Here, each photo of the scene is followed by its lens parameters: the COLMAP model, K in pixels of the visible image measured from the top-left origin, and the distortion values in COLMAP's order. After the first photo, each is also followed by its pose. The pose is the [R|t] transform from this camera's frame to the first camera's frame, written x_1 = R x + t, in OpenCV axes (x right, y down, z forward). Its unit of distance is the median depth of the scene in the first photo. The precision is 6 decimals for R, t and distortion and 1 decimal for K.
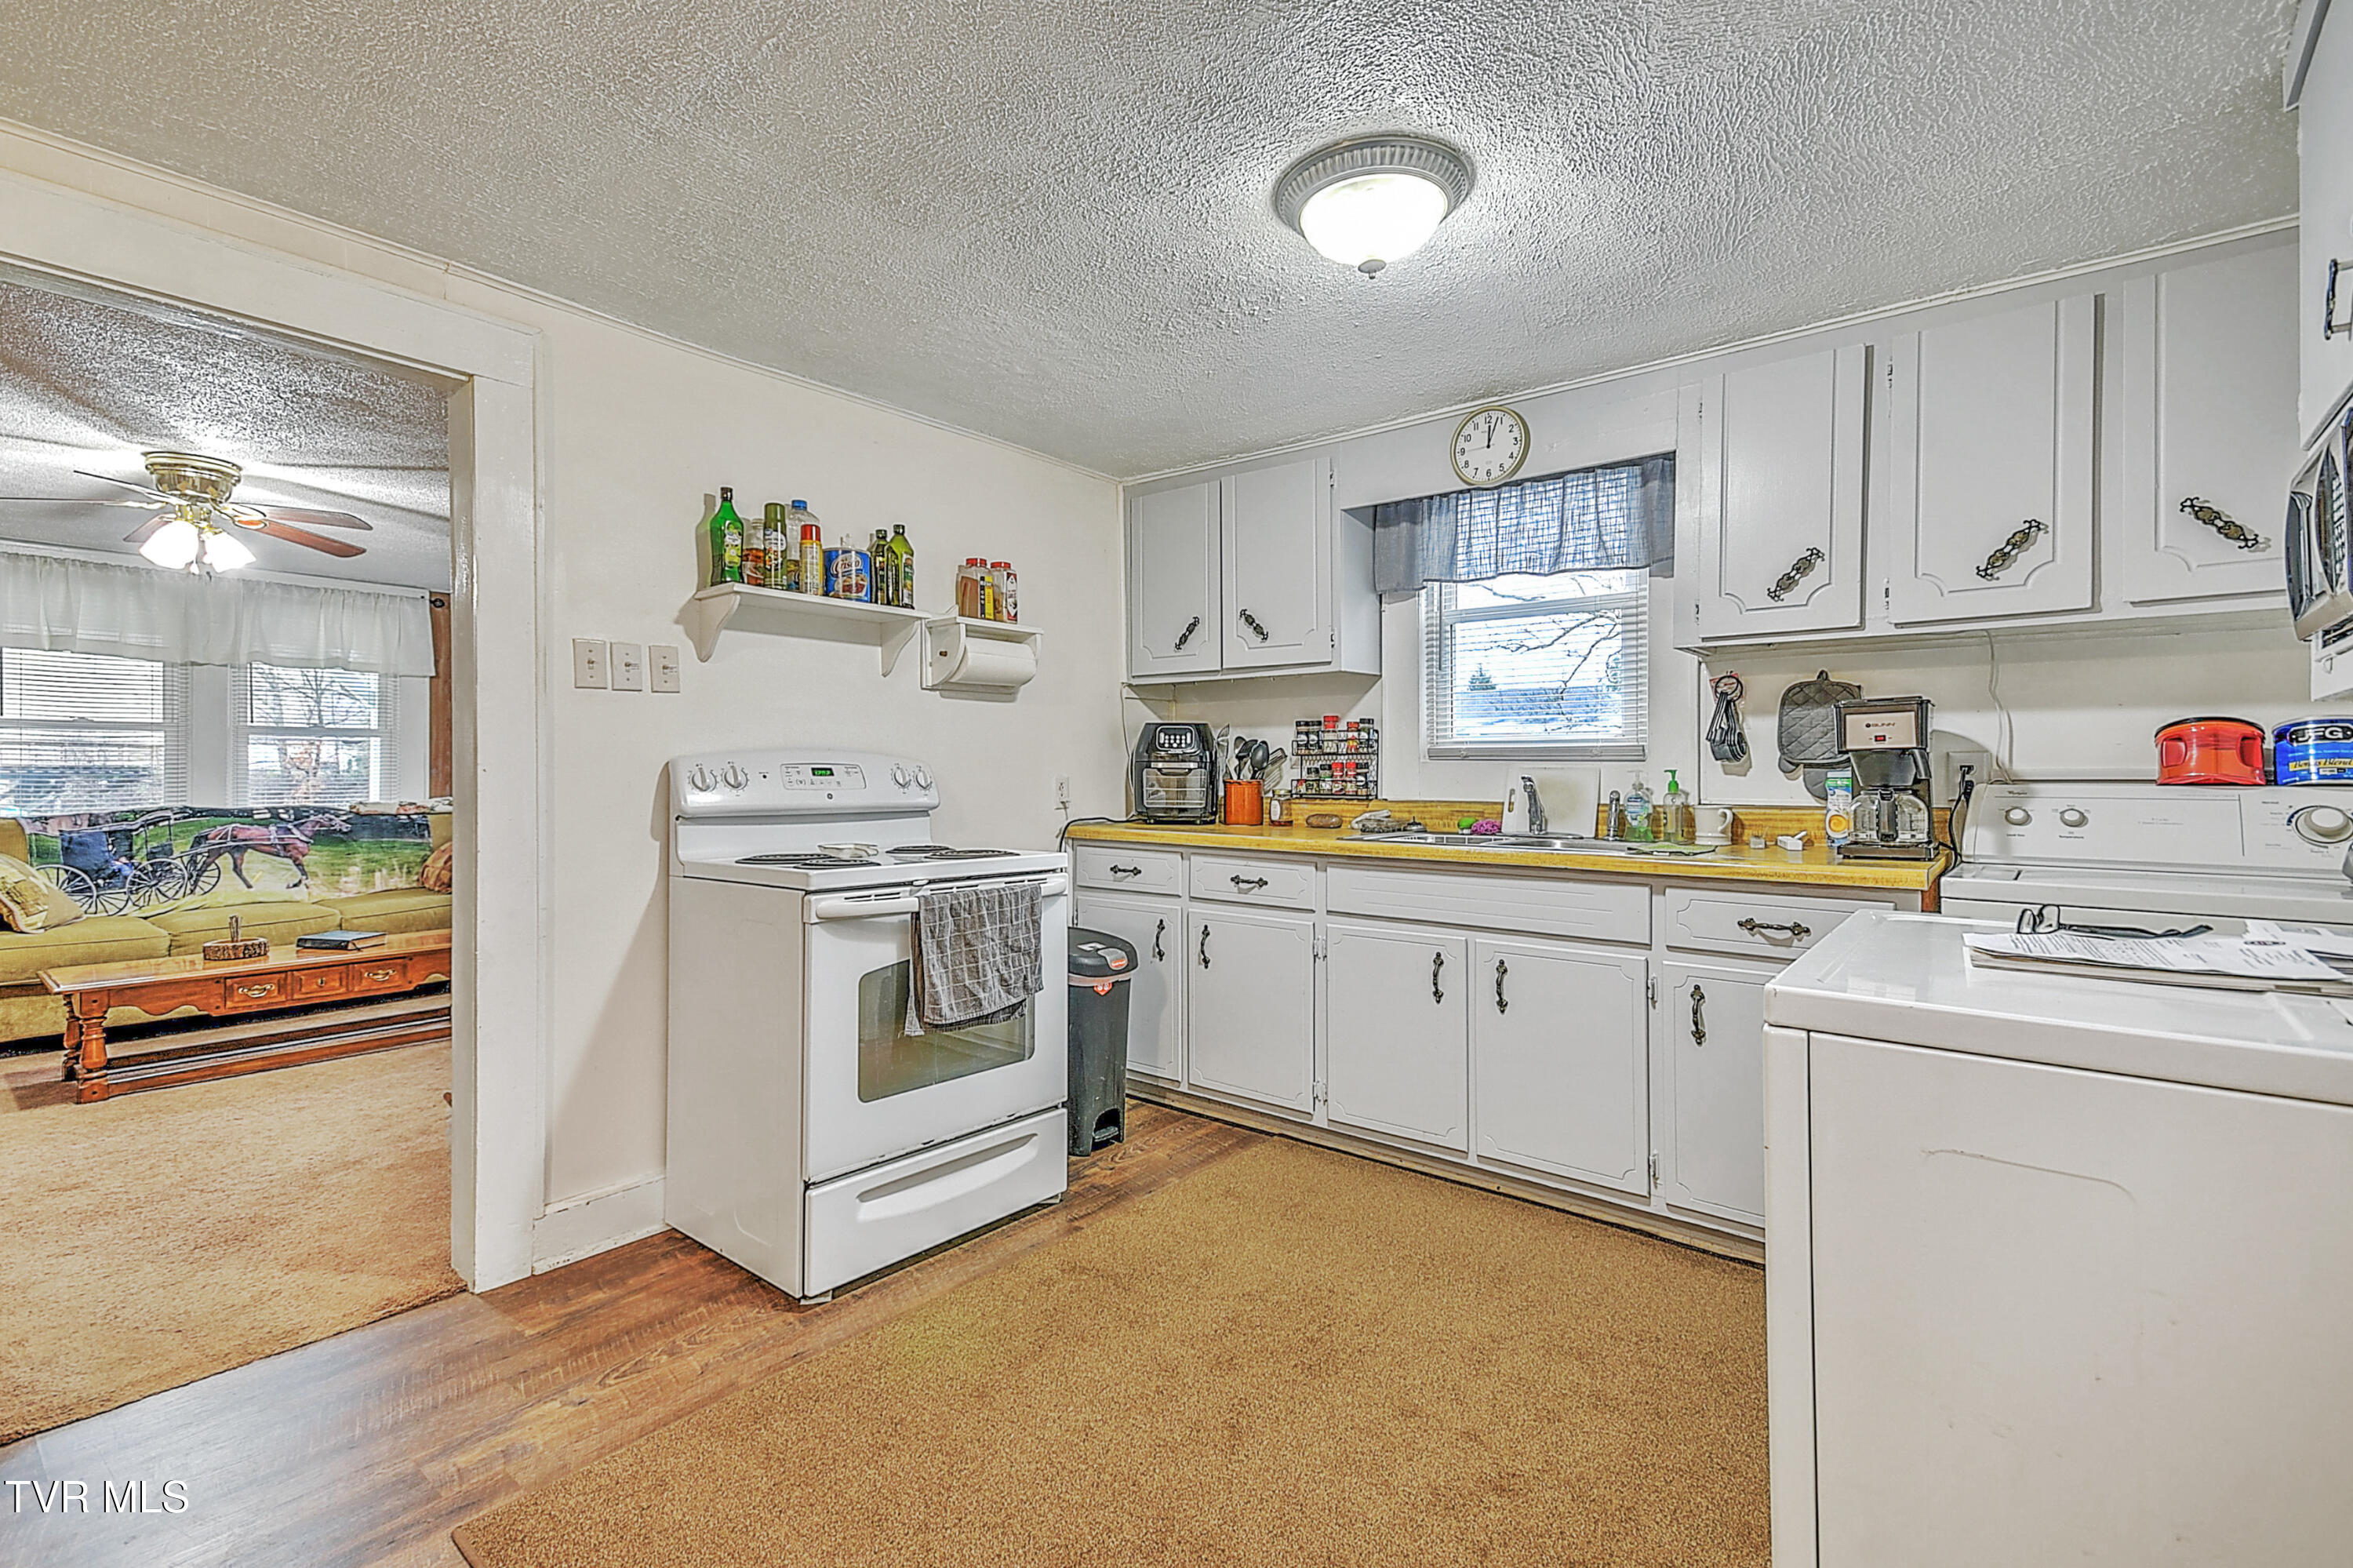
lens RADIAL K [[1029.5, 0, 1195.7], [0, 1029.5, 775.1], [0, 0, 1]] dist [0.015169, -0.005555]
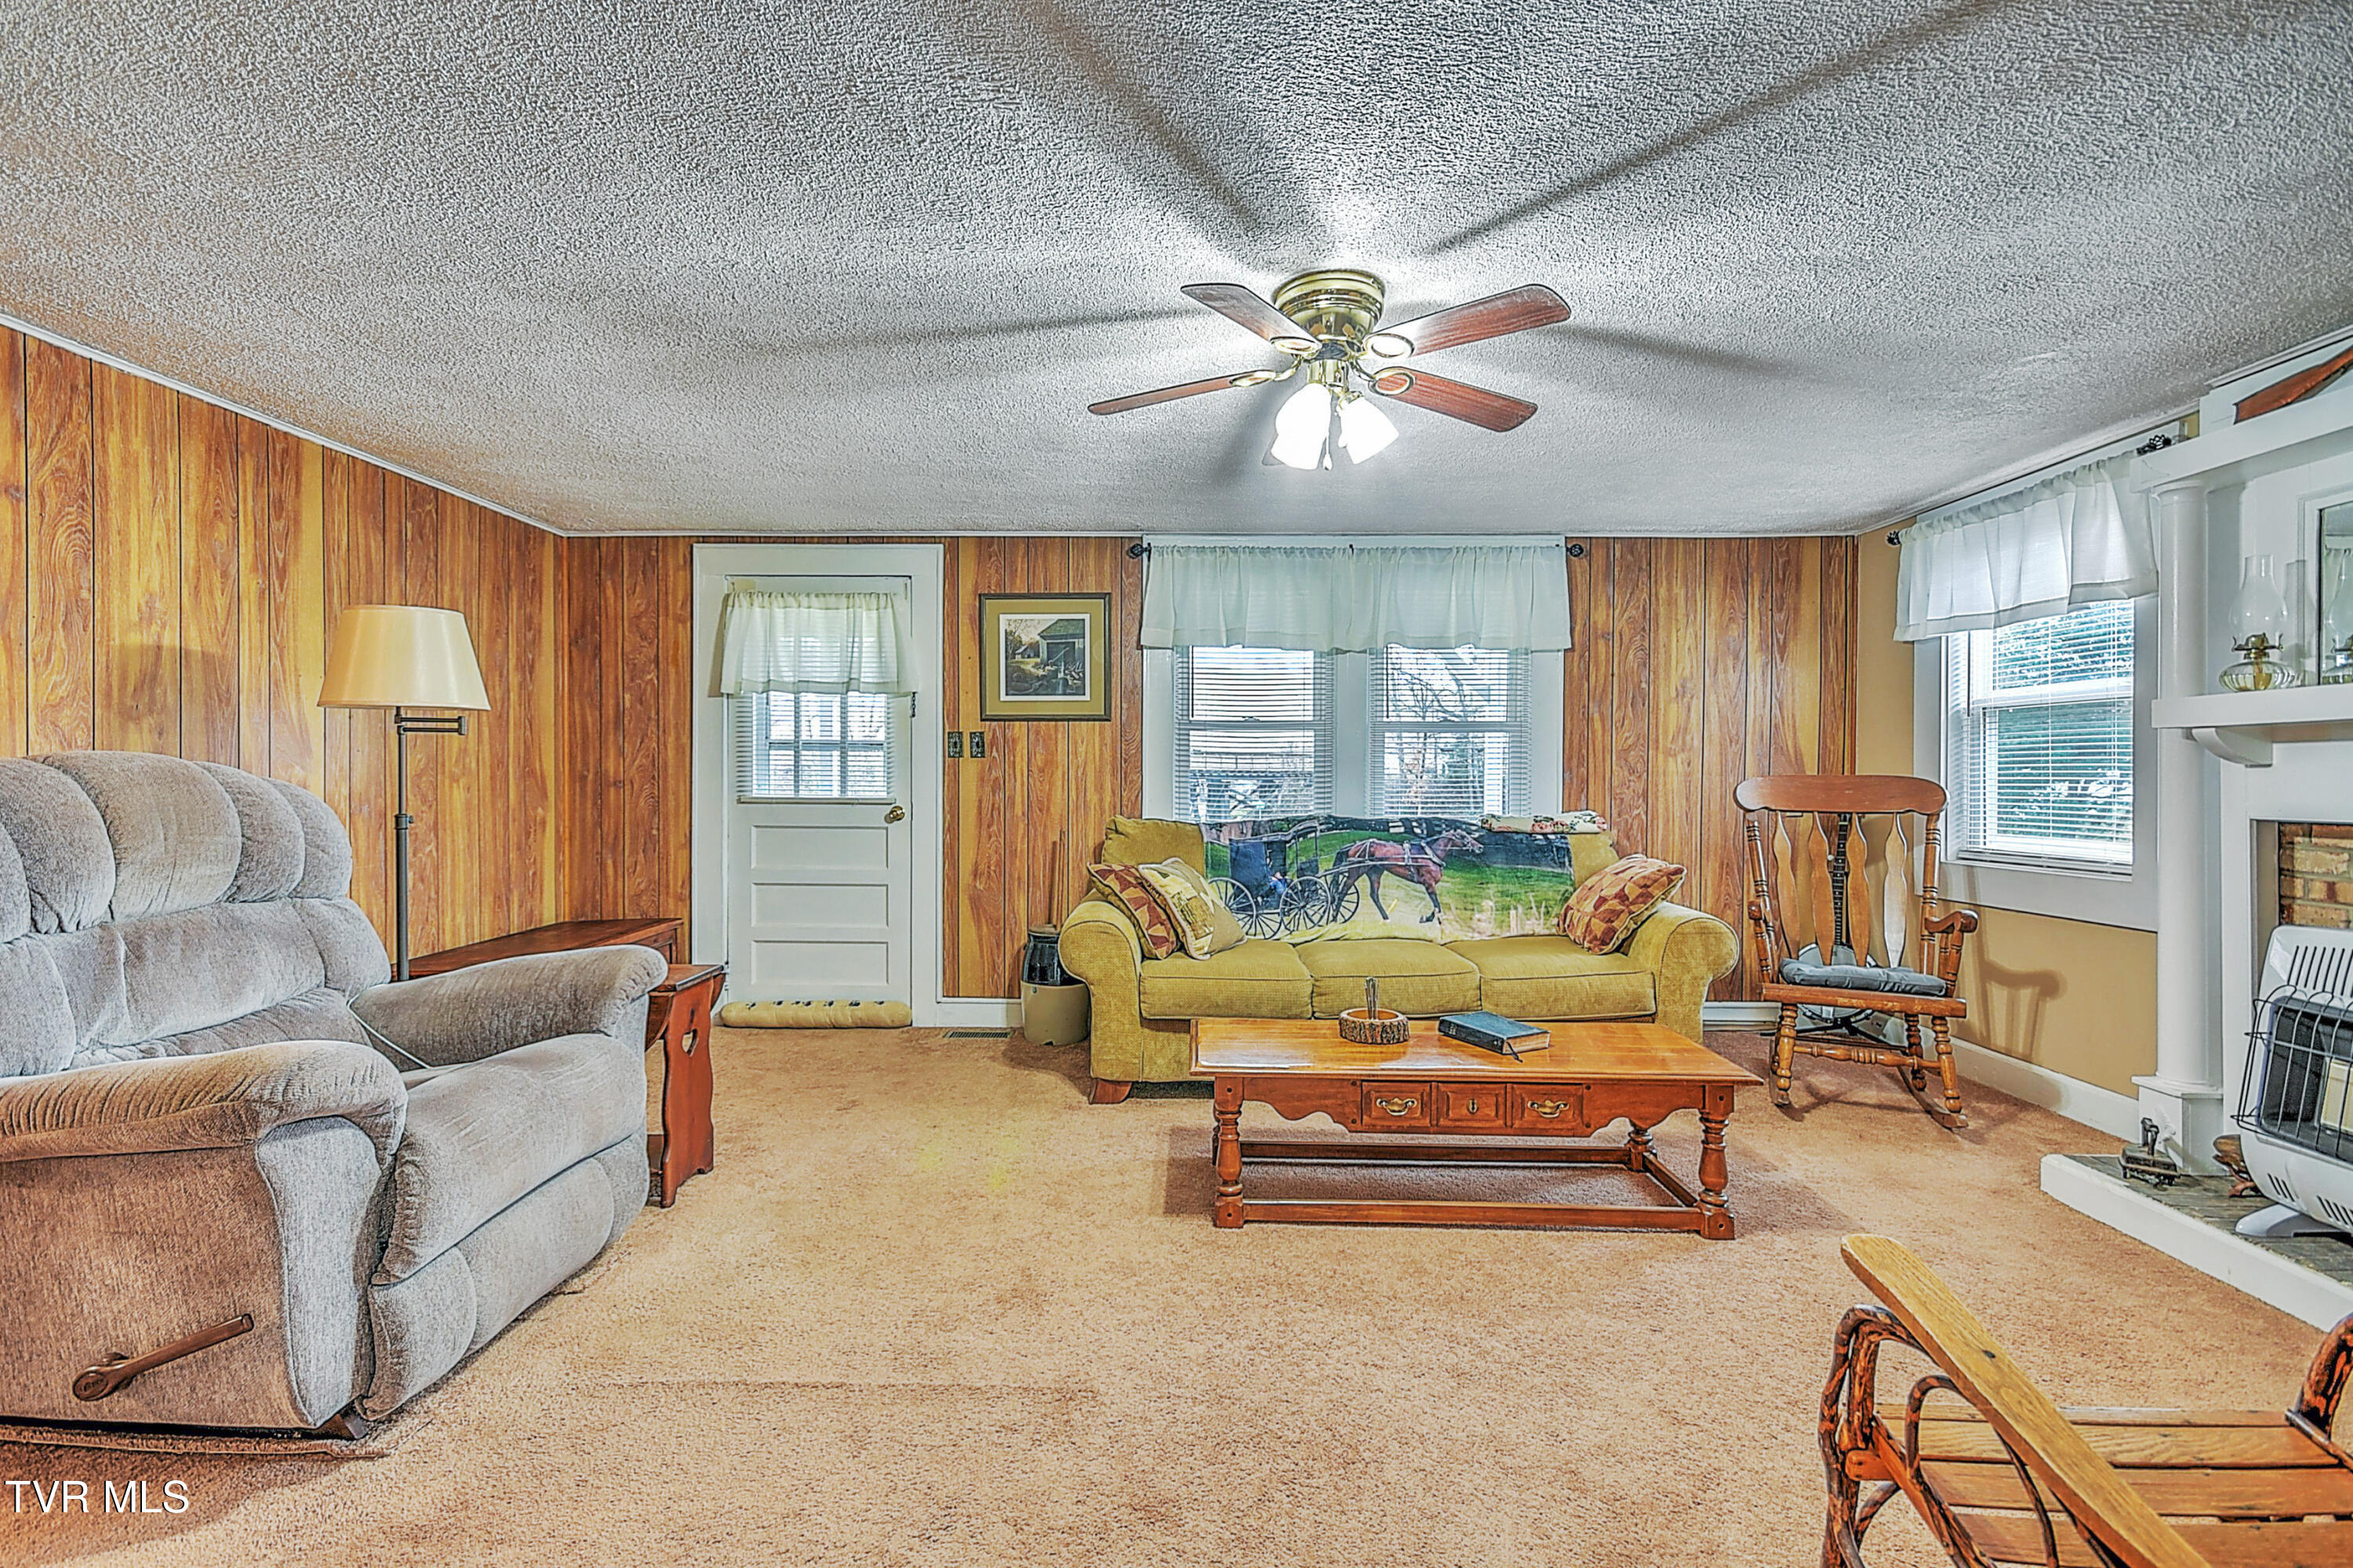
lens RADIAL K [[1053.0, 0, 1176.1], [0, 1053.0, 768.3], [0, 0, 1]] dist [0.011463, -0.000904]
pose [[0.596914, -0.006436, -0.802279, -0.349506], [-0.005778, 0.999907, -0.012320, 0.002252], [0.802284, 0.011990, 0.596822, 0.378304]]
